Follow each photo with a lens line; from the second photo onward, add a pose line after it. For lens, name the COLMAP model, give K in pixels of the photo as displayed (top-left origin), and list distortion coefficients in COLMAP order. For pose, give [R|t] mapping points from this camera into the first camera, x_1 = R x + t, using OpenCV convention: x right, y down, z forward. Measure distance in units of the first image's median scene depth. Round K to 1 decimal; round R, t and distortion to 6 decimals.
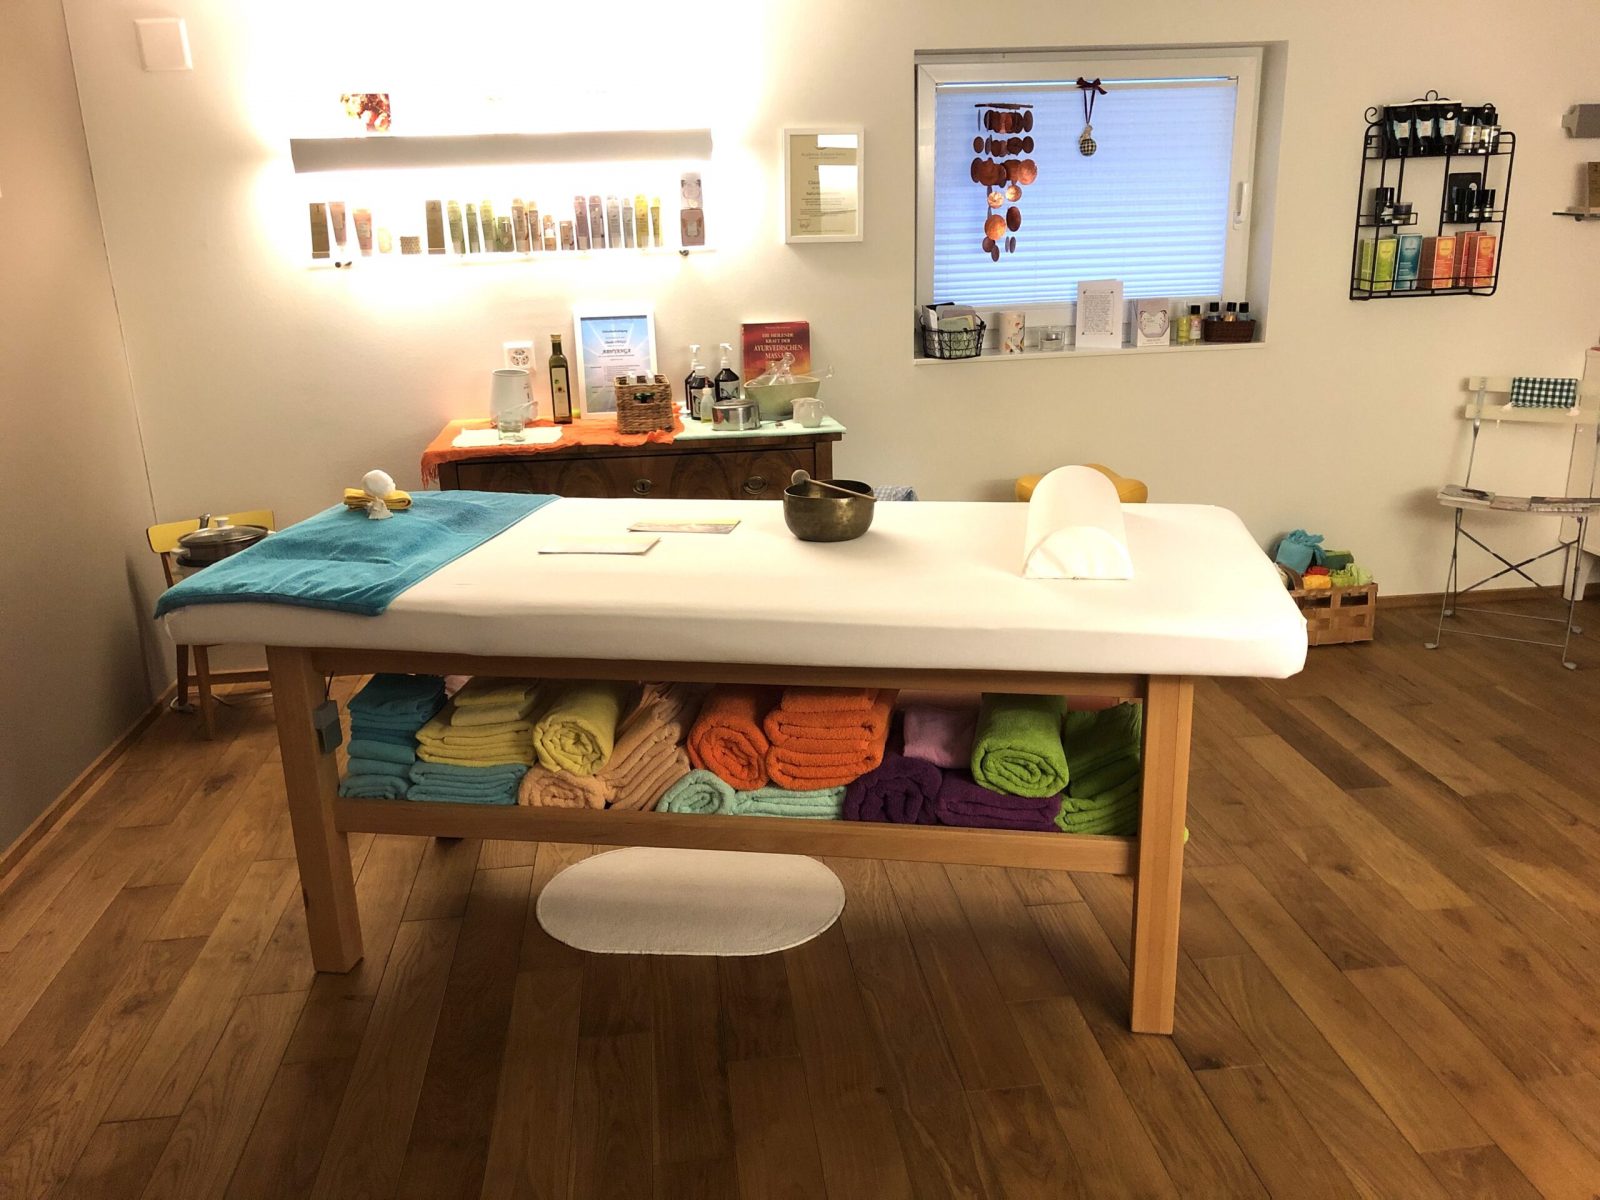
lens RADIAL K [[1314.0, 0, 800.0], [0, 1314.0, 600.0], [0, 0, 1]] dist [-0.000986, -0.004706]
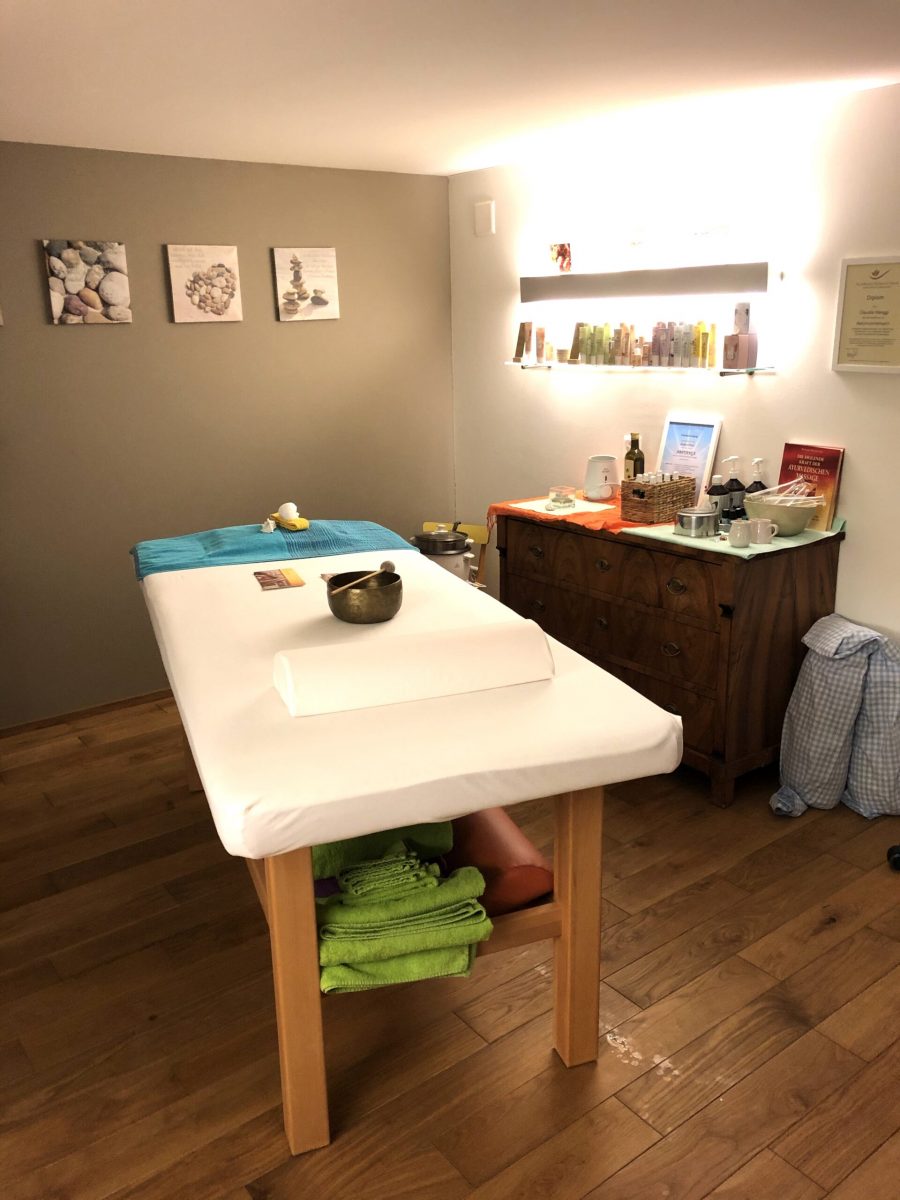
lens RADIAL K [[976.8, 0, 450.0], [0, 976.8, 600.0], [0, 0, 1]] dist [0.050722, -0.165941]
pose [[0.506981, 0.254215, -0.823617, 0.418074], [-0.247406, 0.958231, 0.143472, -0.111966], [0.825688, 0.131030, 0.548699, 0.296168]]
